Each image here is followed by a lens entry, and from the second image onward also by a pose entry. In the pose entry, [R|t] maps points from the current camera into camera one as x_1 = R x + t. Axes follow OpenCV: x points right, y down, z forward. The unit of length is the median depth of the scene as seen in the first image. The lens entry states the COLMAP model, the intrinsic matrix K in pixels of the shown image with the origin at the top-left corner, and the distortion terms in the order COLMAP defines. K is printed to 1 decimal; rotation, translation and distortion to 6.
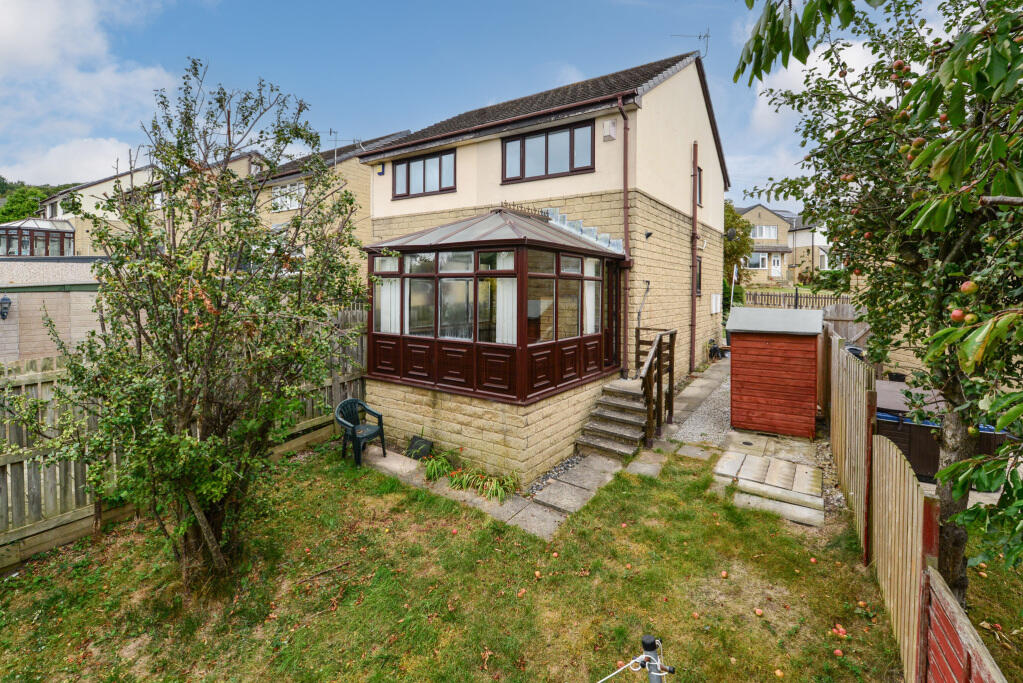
lens RADIAL K [[457.9, 0, 527.5], [0, 457.9, 291.7], [0, 0, 1]] dist [-0.013904, -0.003166]
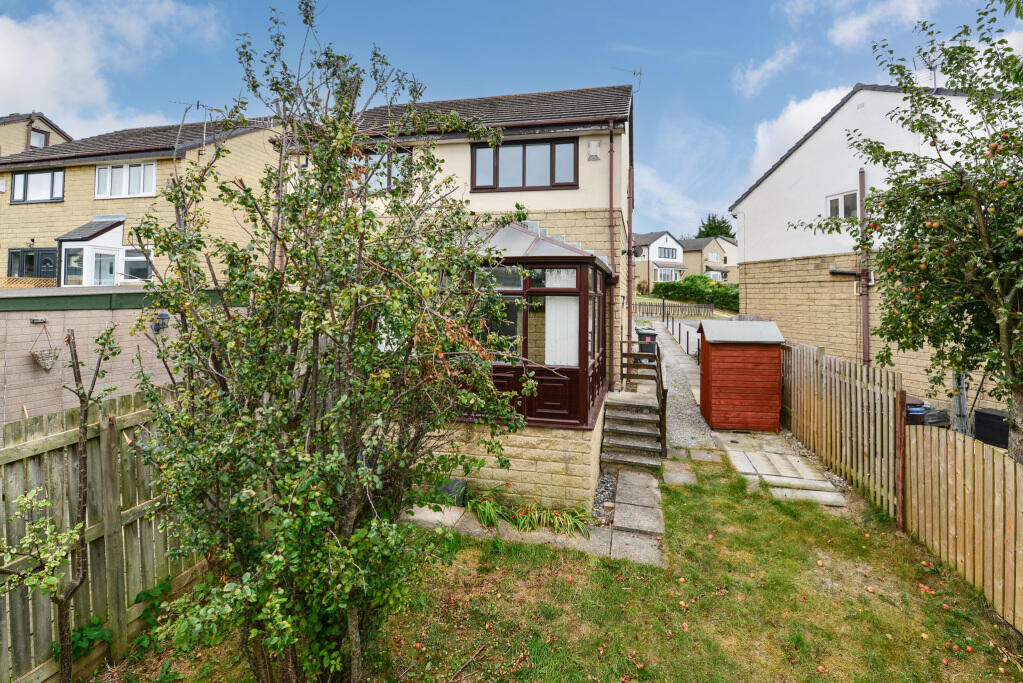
lens RADIAL K [[457.9, 0, 538.2], [0, 457.9, 285.8], [0, 0, 1]] dist [-0.013904, -0.003166]
pose [[0.930862, 0.009033, 0.365258, -0.385003], [0.001657, 0.999580, -0.028944, -0.021348], [-0.365366, 0.027549, 0.930456, 0.115458]]
